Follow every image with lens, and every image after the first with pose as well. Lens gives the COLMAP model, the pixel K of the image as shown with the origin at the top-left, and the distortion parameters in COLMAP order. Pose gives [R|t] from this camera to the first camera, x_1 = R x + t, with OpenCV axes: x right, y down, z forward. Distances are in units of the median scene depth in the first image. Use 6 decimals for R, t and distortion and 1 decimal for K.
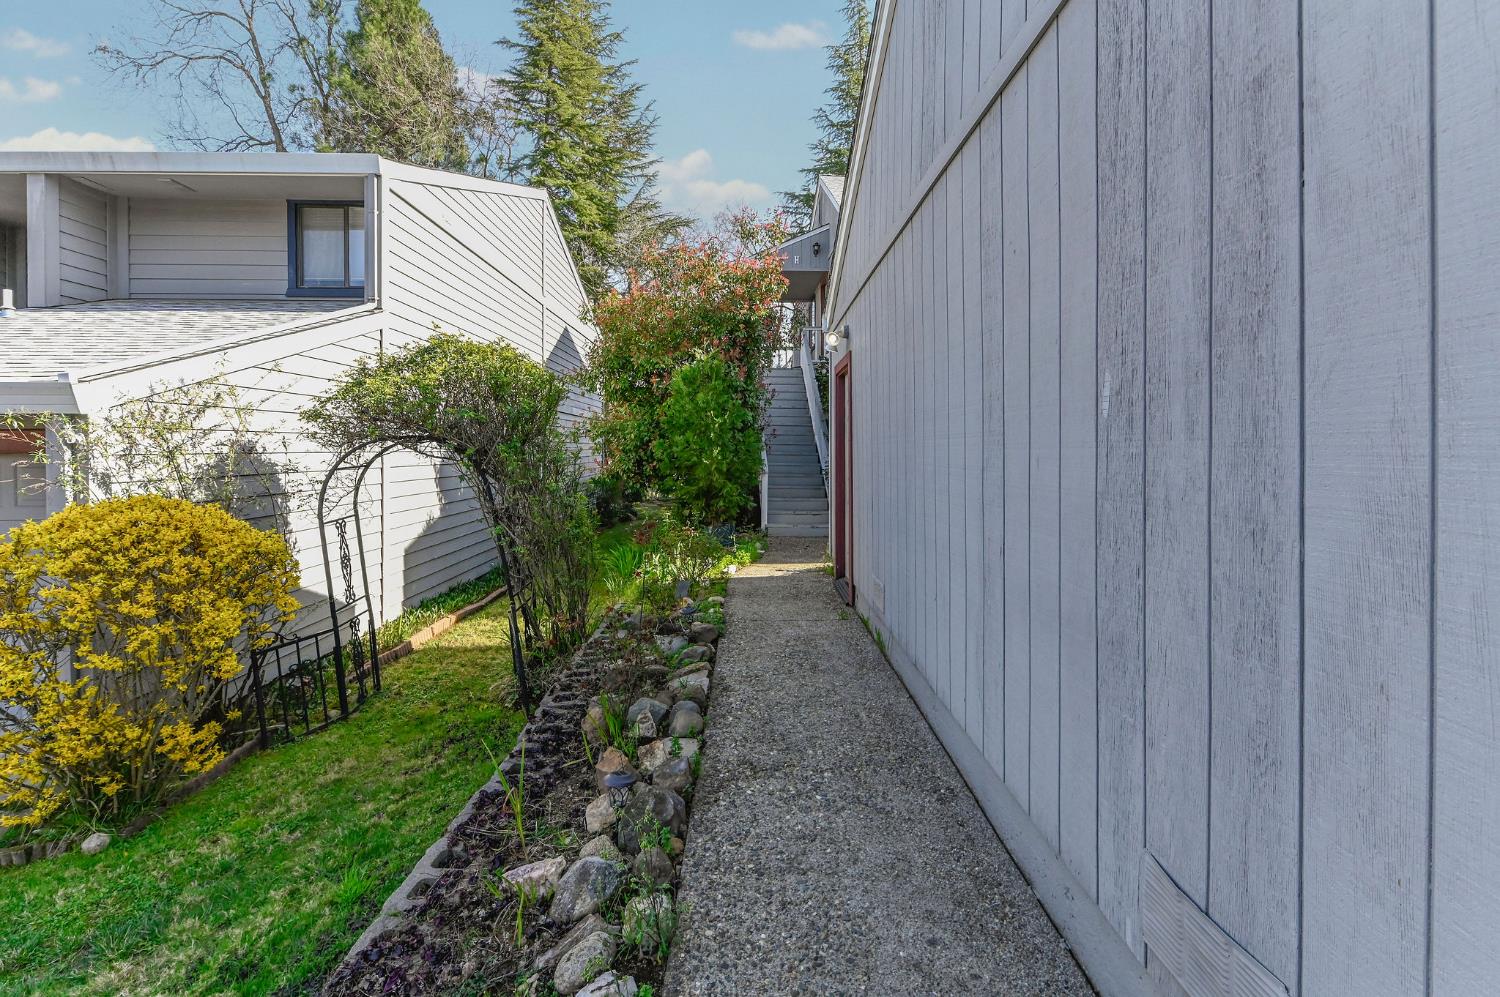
lens RADIAL K [[655.9, 0, 757.7], [0, 655.9, 454.2], [0, 0, 1]] dist [0.007942, -0.005850]
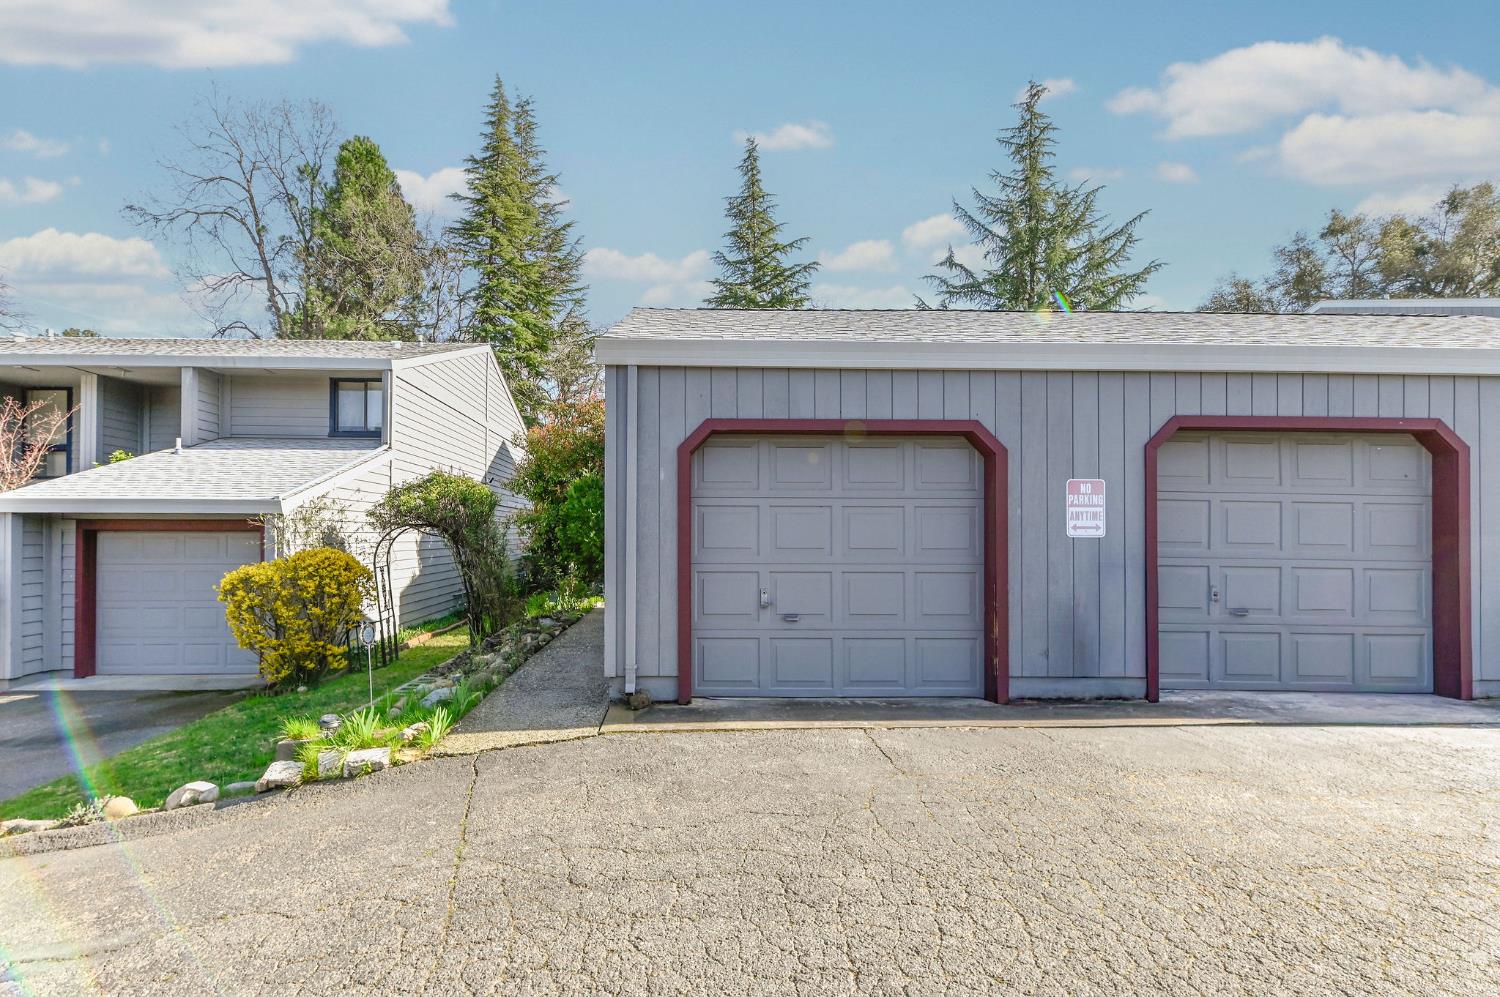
lens RADIAL K [[655.9, 0, 701.4], [0, 655.9, 528.7], [0, 0, 1]] dist [0.007942, -0.005850]
pose [[0.999969, 0.005524, 0.005540, 0.172640], [-0.005415, 0.999793, -0.019589, 0.011598], [-0.005647, 0.019559, 0.999793, -0.550350]]
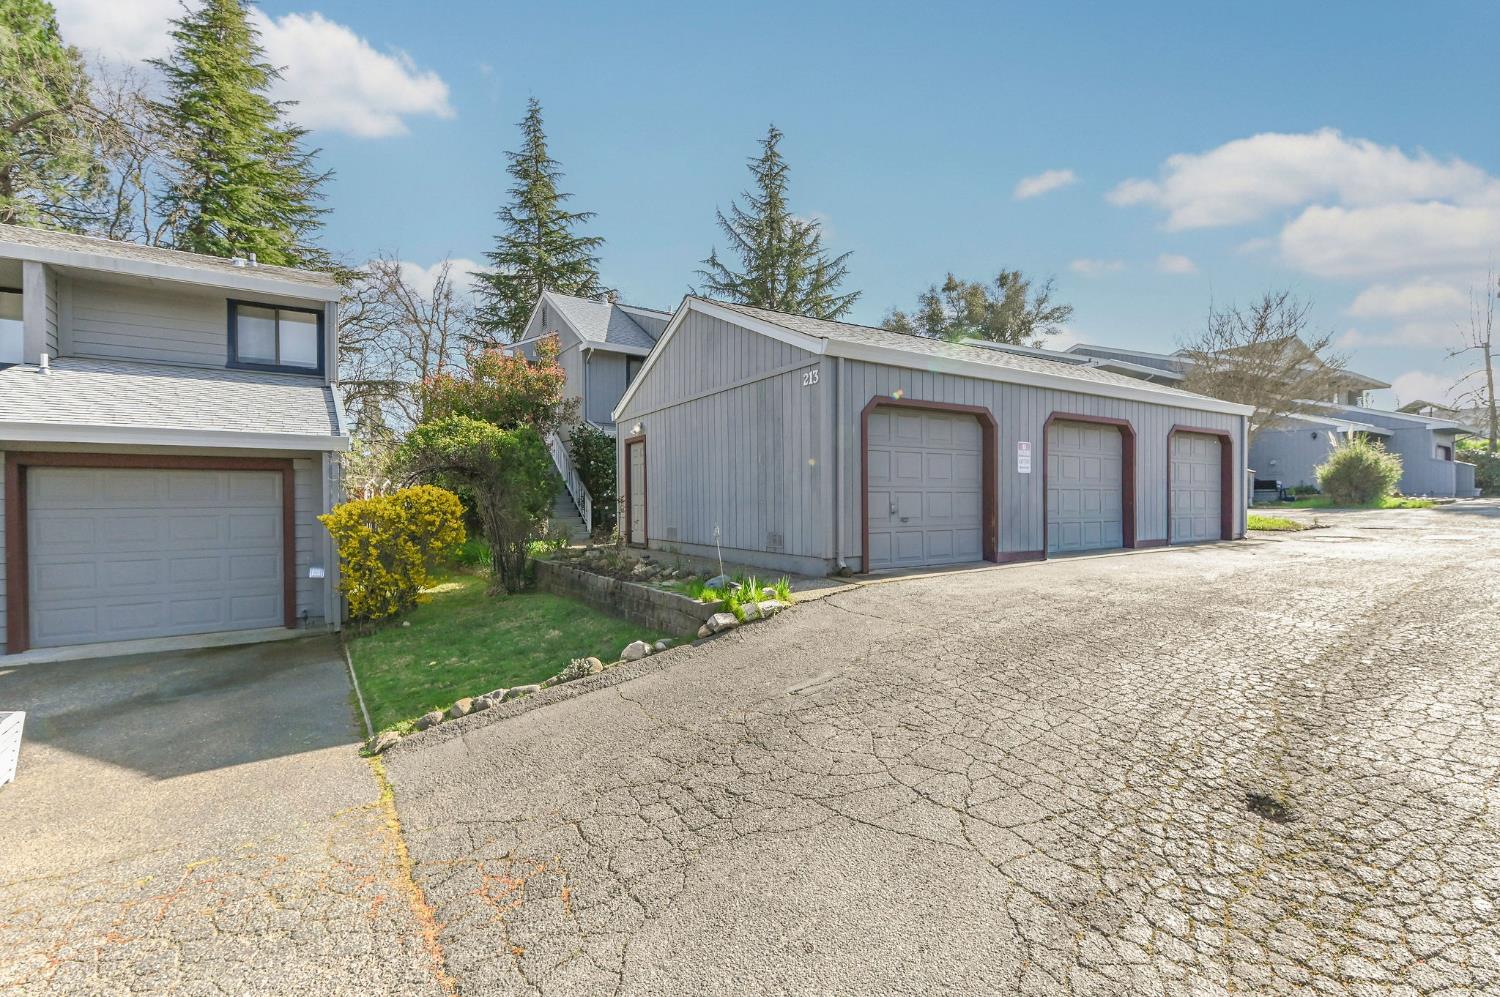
lens RADIAL K [[655.9, 0, 744.4], [0, 655.9, 507.2], [0, 0, 1]] dist [0.007942, -0.005850]
pose [[0.855486, -0.006760, 0.517782, -0.446566], [0.009387, 0.999953, -0.002455, 0.061180], [-0.517741, 0.006960, 0.855509, -0.671088]]
